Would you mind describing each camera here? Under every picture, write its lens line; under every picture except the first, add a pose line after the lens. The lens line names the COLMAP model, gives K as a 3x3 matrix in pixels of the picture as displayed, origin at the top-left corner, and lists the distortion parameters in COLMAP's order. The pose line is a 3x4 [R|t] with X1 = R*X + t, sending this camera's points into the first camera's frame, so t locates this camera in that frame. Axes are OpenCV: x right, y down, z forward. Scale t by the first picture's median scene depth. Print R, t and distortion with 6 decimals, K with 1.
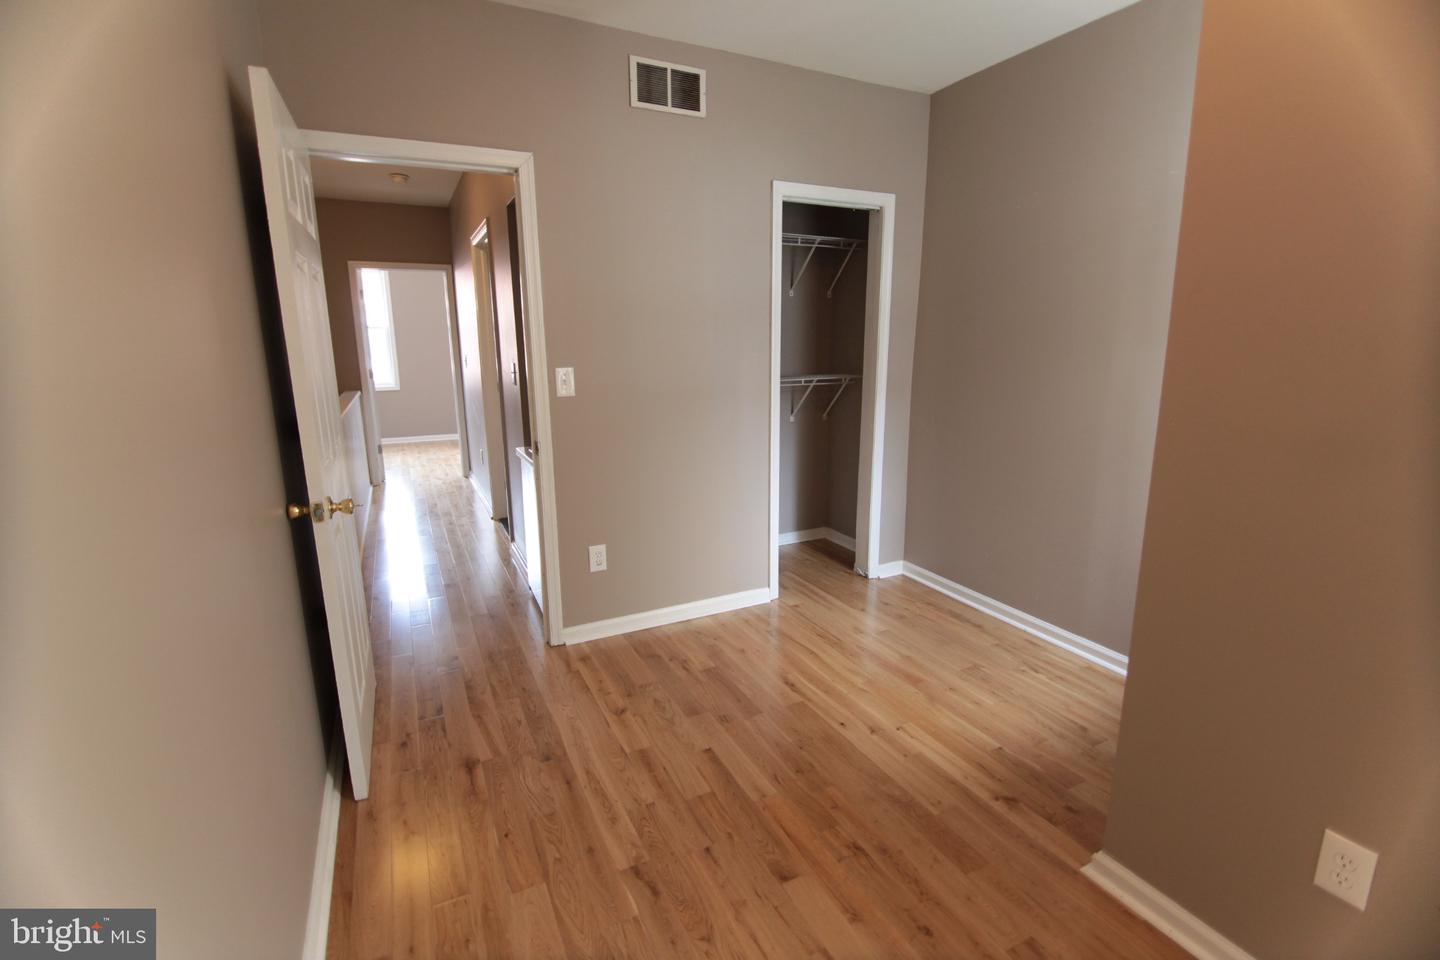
lens RADIAL K [[659.3, 0, 720.0], [0, 659.3, 480.0], [0, 0, 1]] dist [-0.003815, -0.010665]
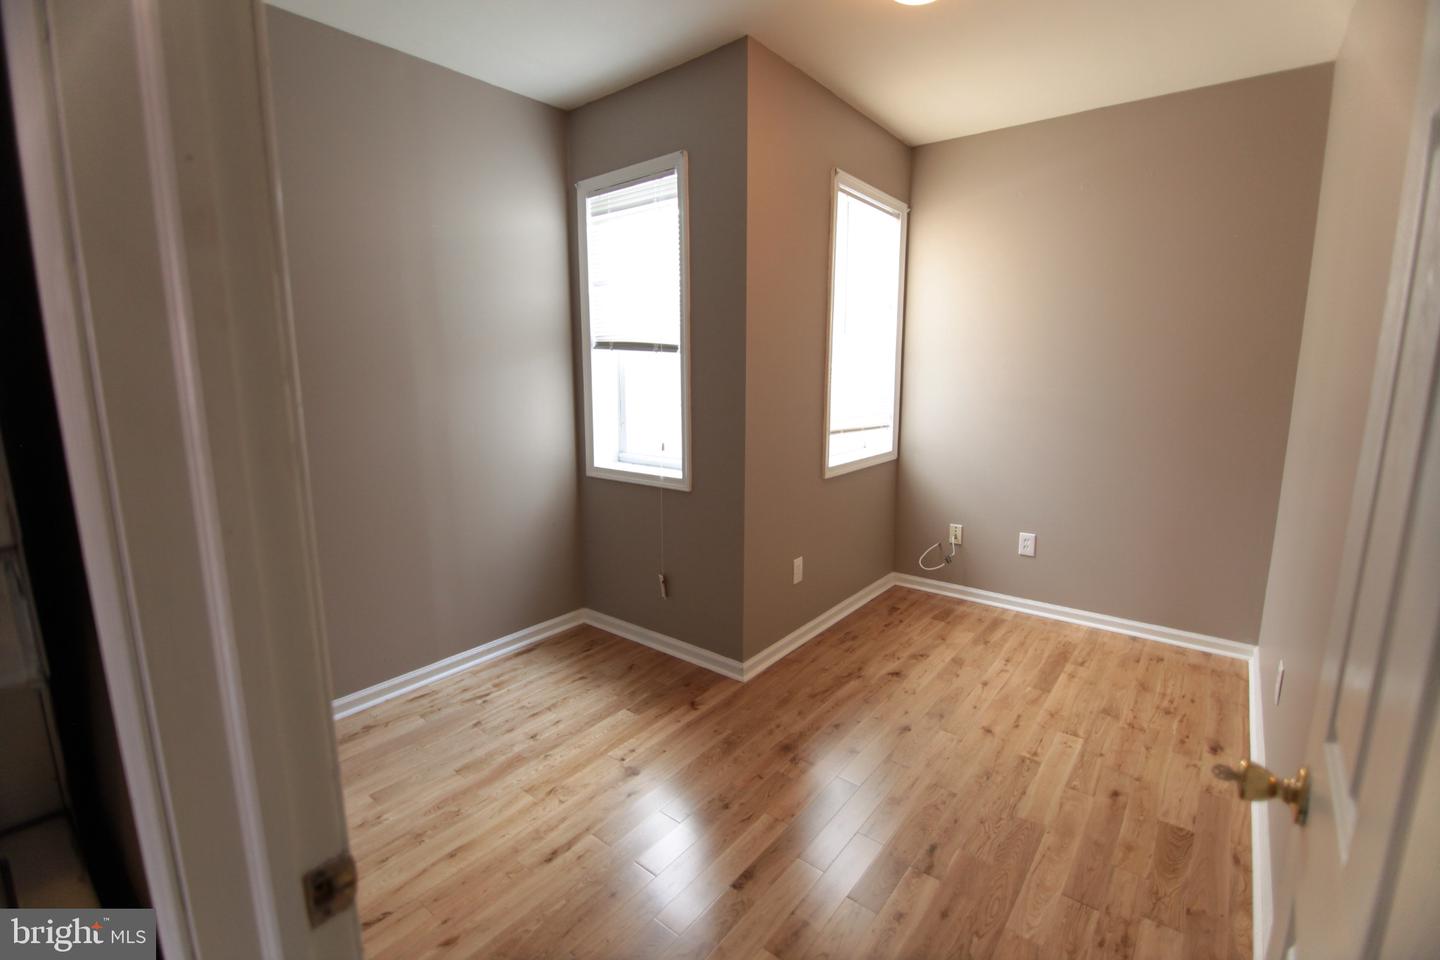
lens RADIAL K [[659.3, 0, 720.0], [0, 659.3, 480.0], [0, 0, 1]] dist [-0.003815, -0.010665]
pose [[-0.441417, -0.149159, 0.884818, -0.724663], [0.191810, 0.947609, 0.255434, -0.293591], [-0.876561, 0.282470, -0.389681, 1.351059]]
